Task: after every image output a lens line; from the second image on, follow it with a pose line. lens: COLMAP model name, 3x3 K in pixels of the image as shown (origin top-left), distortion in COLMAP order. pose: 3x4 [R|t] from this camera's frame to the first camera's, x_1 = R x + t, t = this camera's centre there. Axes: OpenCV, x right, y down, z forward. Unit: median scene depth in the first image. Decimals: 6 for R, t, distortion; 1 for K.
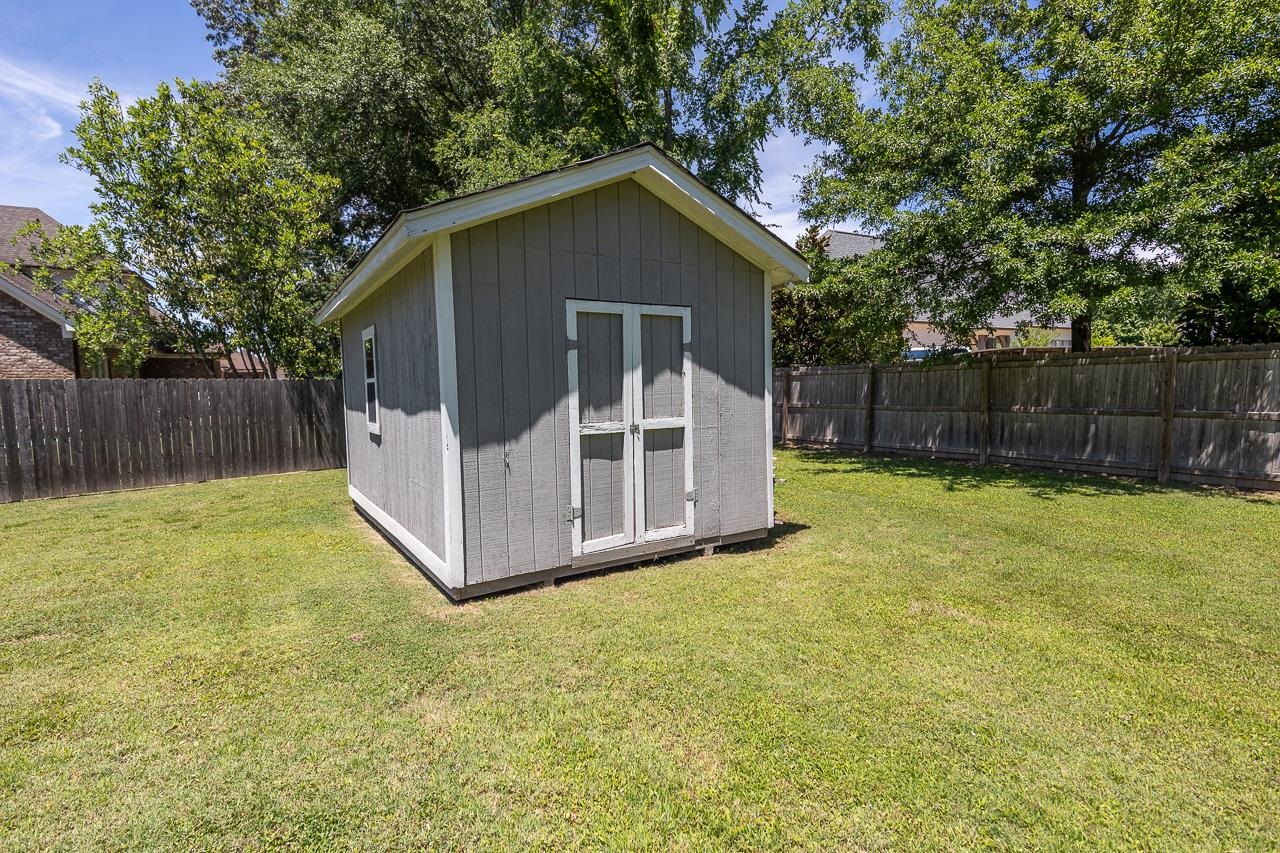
lens RADIAL K [[626.0, 0, 637.6], [0, 626.0, 428.5], [0, 0, 1]] dist [0.041510, -0.000529]
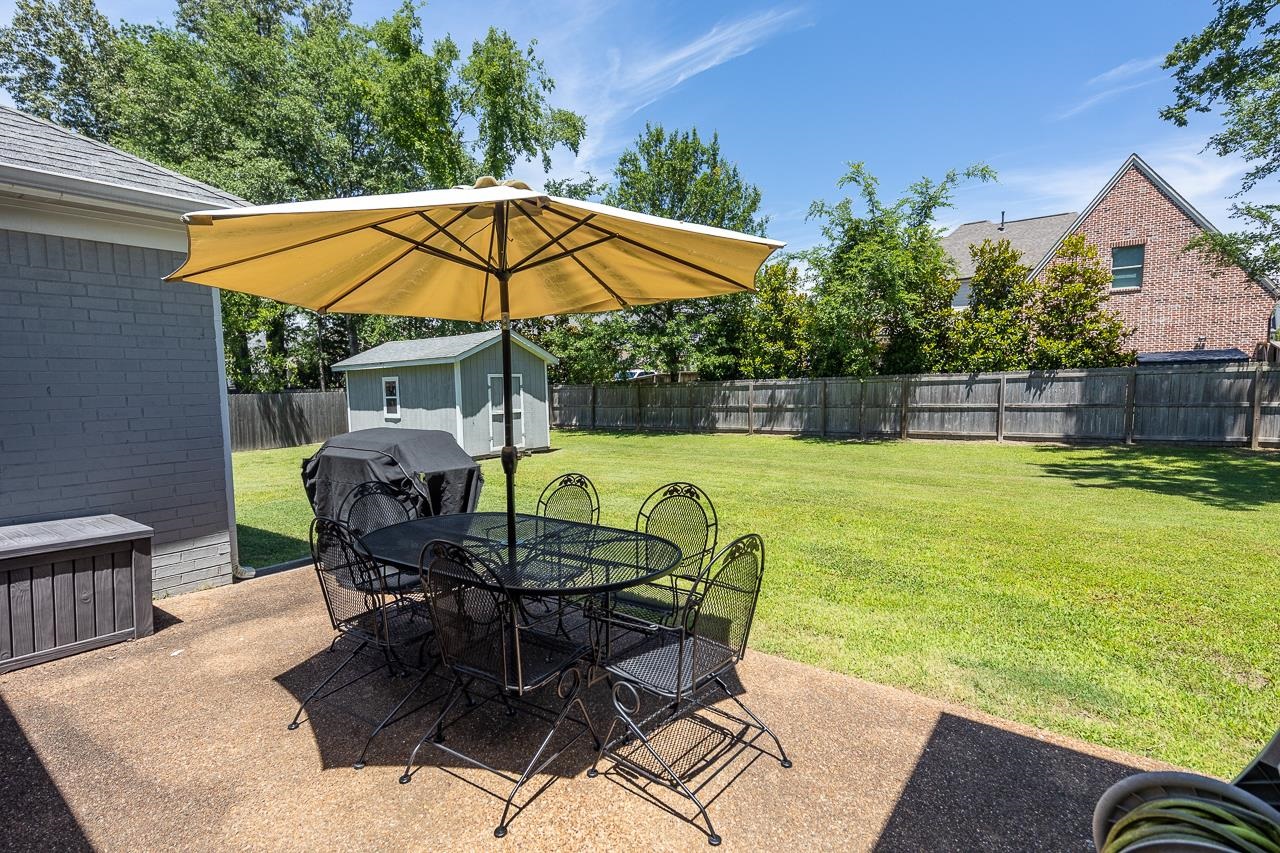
lens RADIAL K [[626.0, 0, 637.6], [0, 626.0, 428.5], [0, 0, 1]] dist [0.041510, -0.000529]
pose [[0.930476, -0.027129, 0.365347, -0.295656], [0.029631, 0.999560, -0.001243, 0.056158], [-0.365152, 0.011982, 0.930871, -1.179281]]
